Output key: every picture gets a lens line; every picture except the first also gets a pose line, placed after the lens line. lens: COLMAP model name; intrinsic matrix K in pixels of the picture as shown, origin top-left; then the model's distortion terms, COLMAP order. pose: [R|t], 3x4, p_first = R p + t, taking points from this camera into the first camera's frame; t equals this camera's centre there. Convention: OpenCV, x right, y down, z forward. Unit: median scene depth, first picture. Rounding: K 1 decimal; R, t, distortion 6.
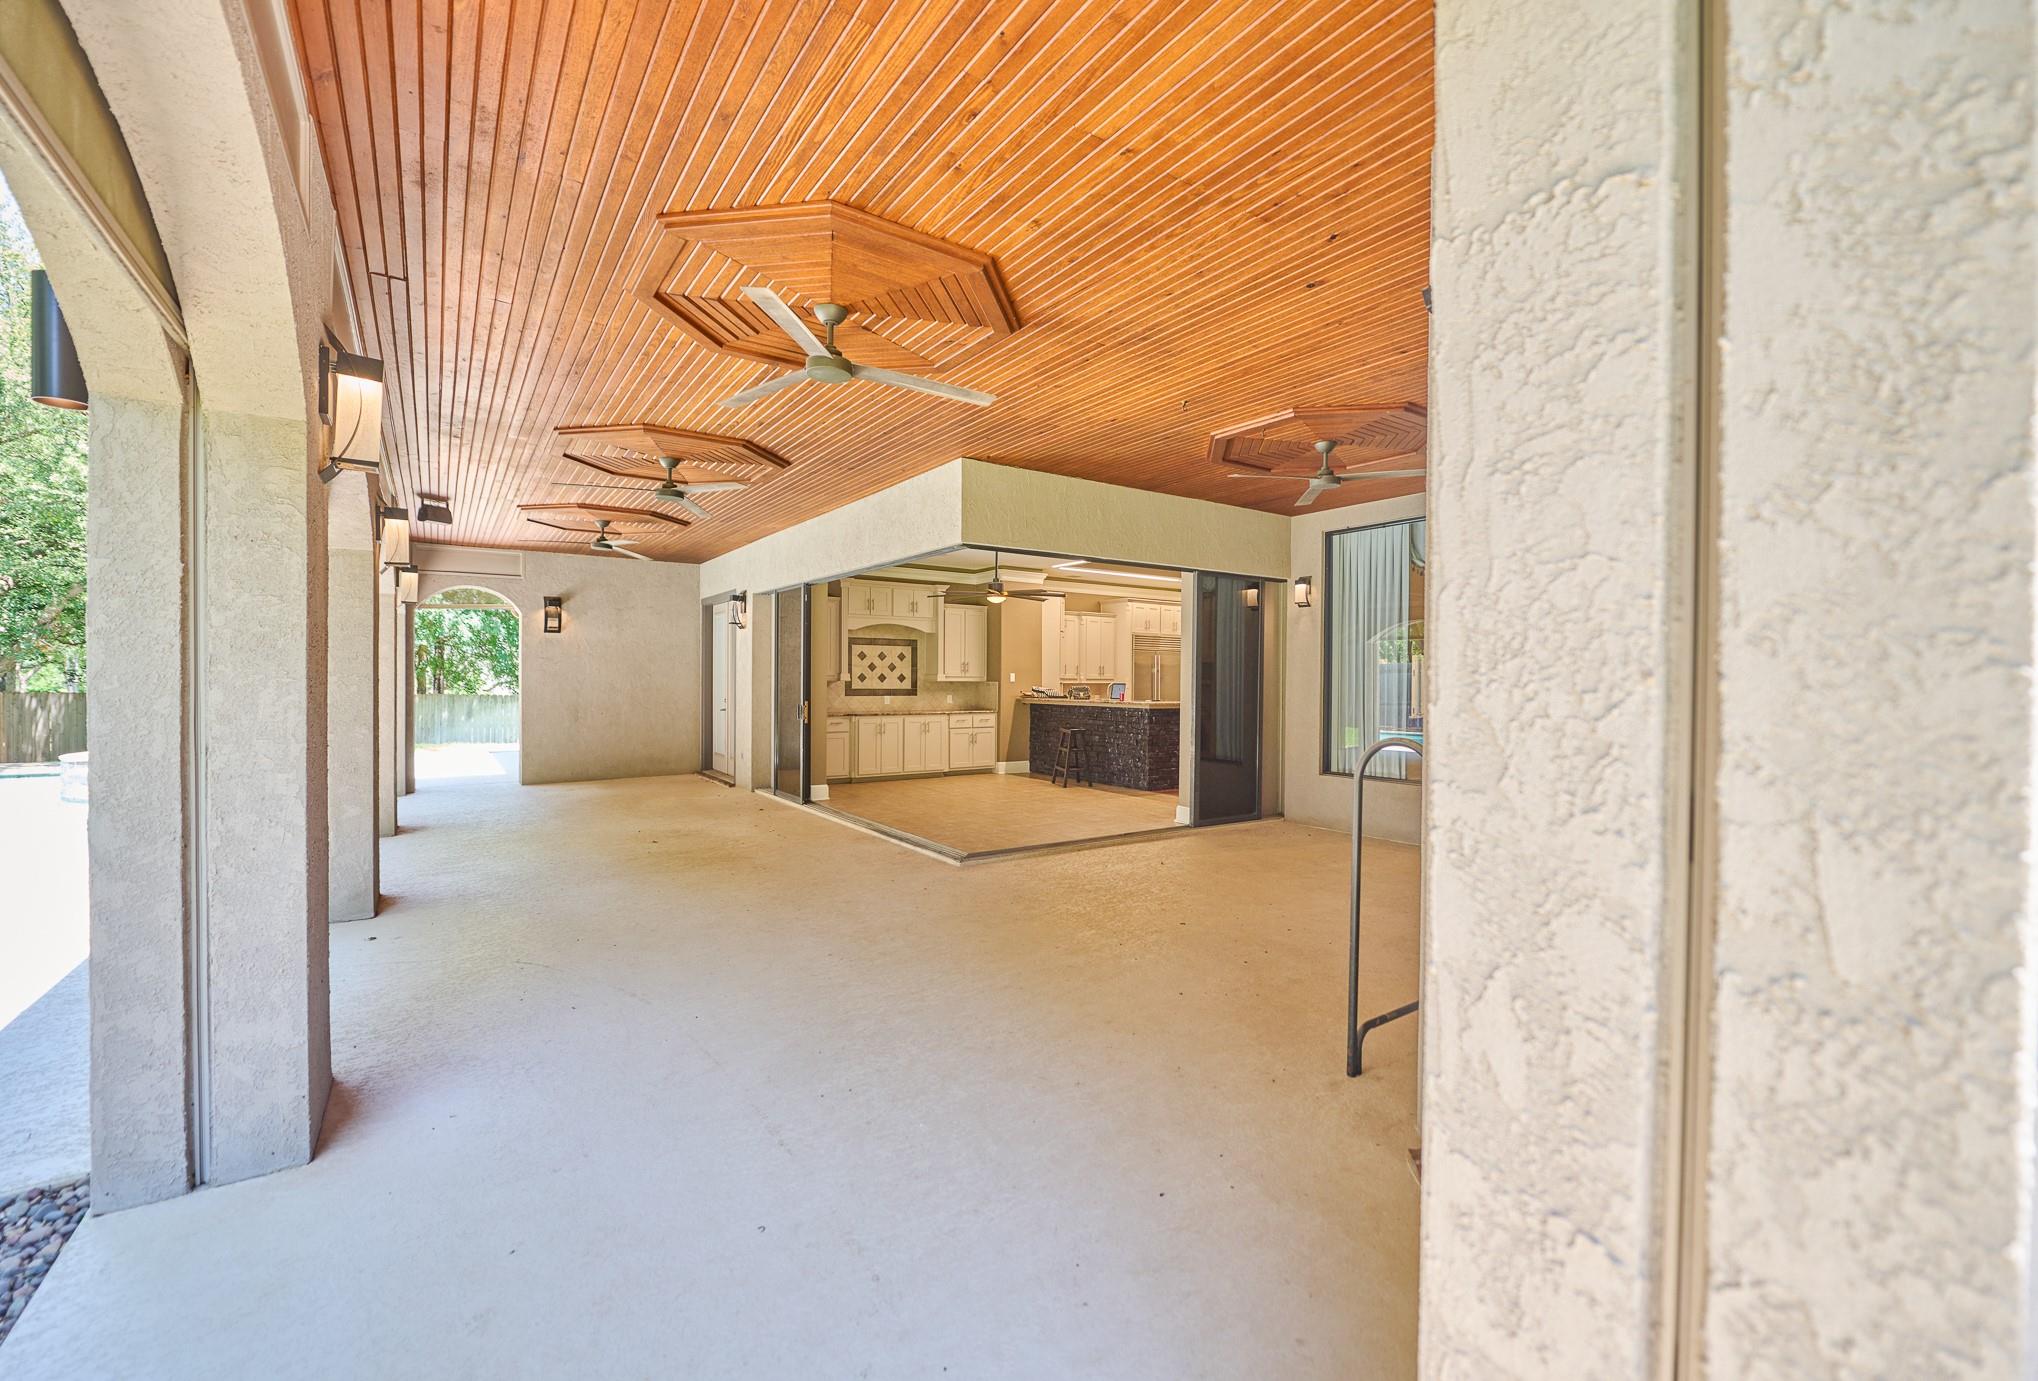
lens RADIAL K [[843.0, 0, 1019.0], [0, 843.0, 690.5], [0, 0, 1]] dist [0.000196, 0.000009]
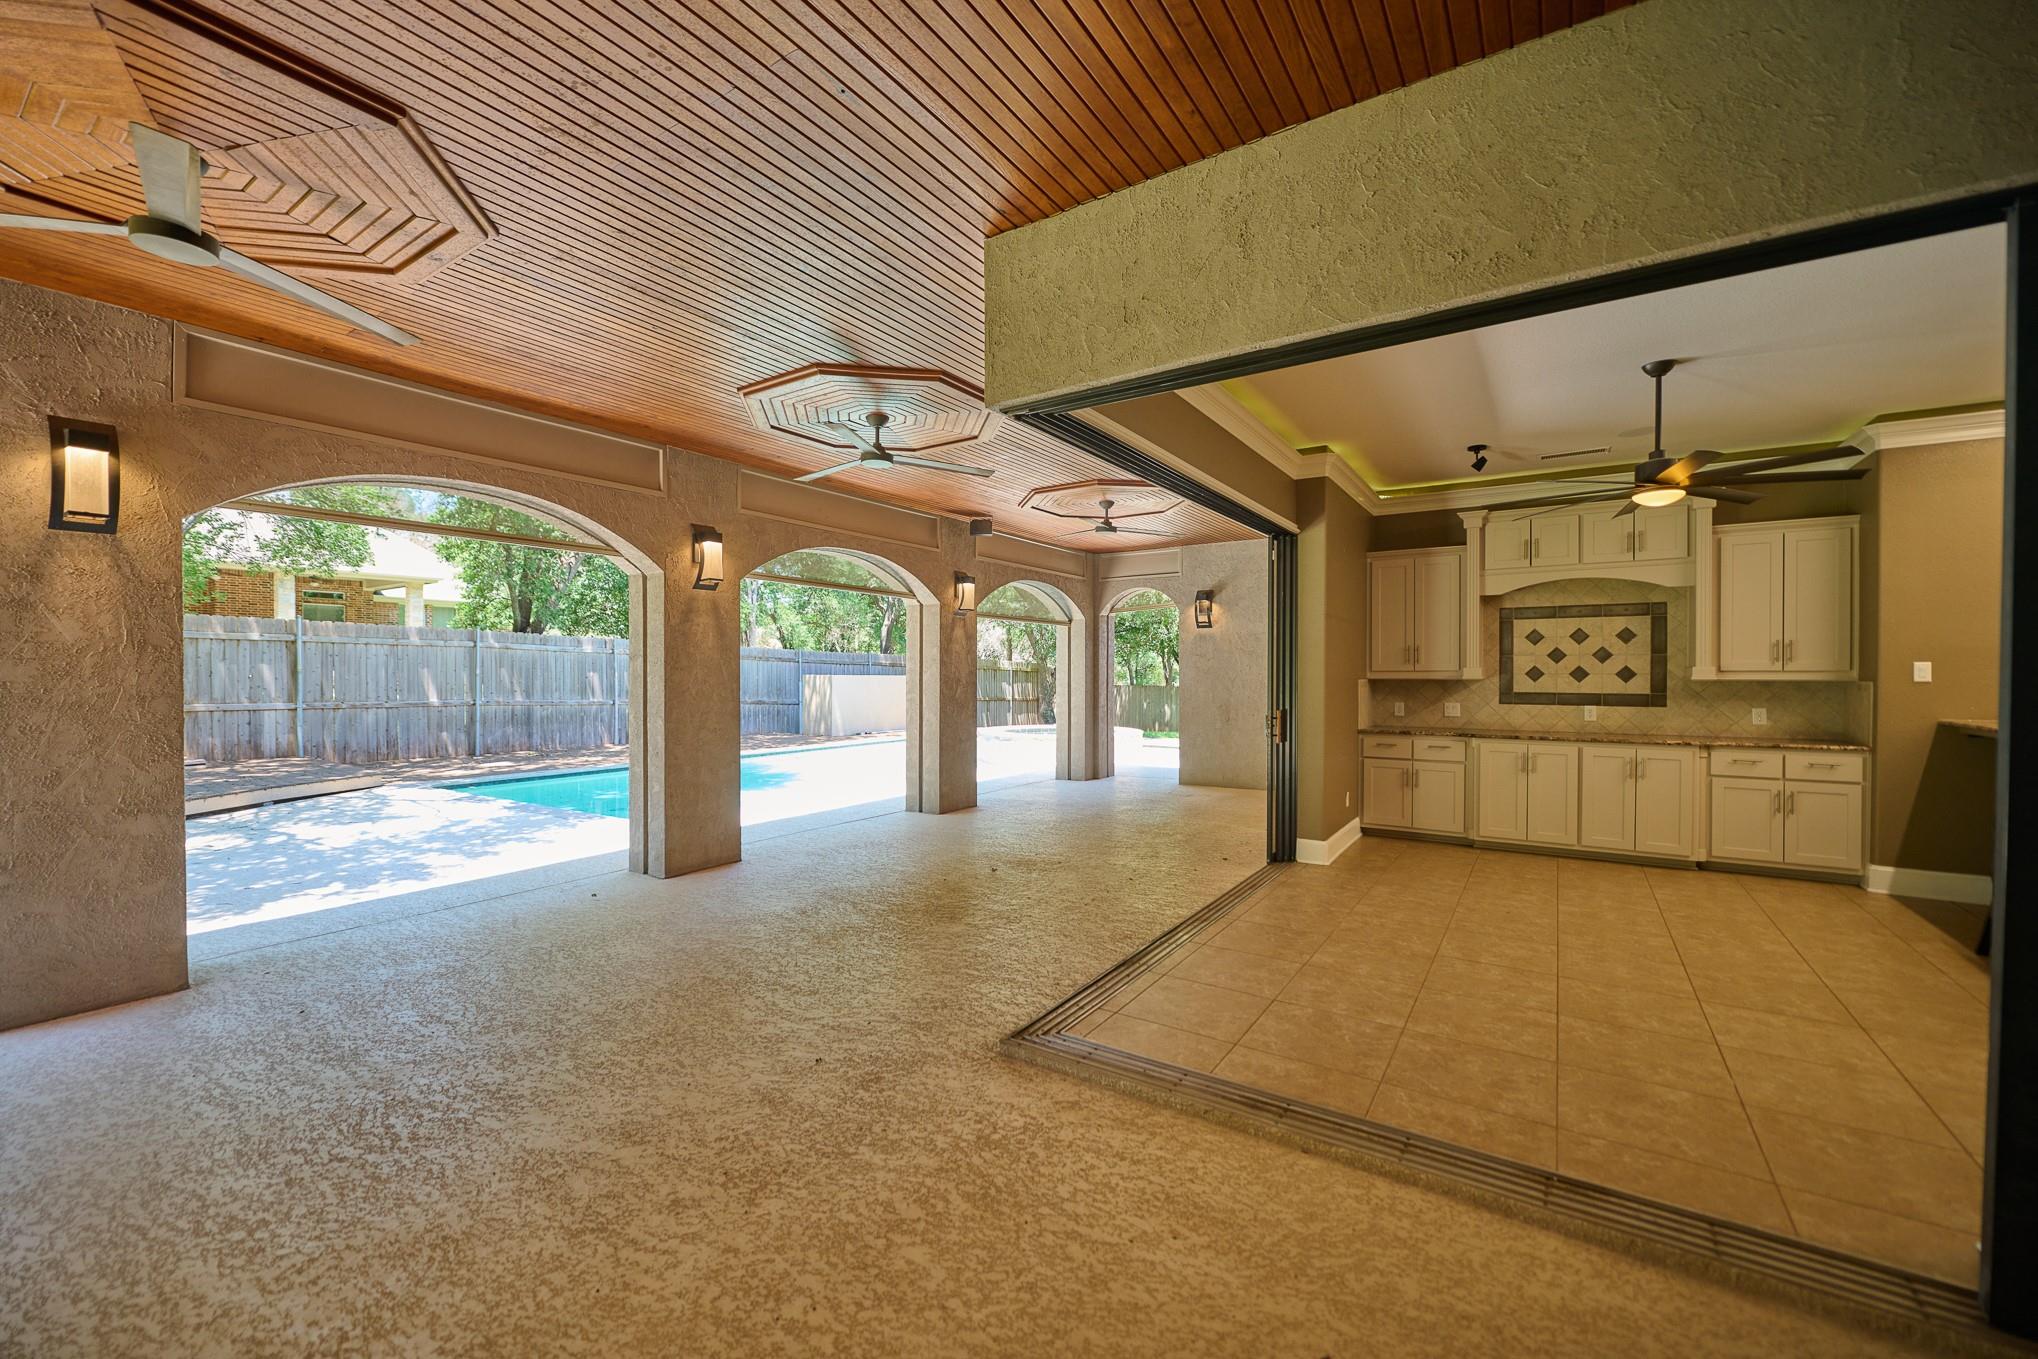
lens RADIAL K [[817.9, 0, 1019.0], [0, 817.9, 679.5], [0, 0, 1]] dist [-0.001216, -0.000081]
pose [[0.371831, 0.001353, -0.928299, 0.211085], [-0.010411, 0.999942, -0.002713, -0.005841], [0.928242, 0.010673, 0.371824, 0.441085]]
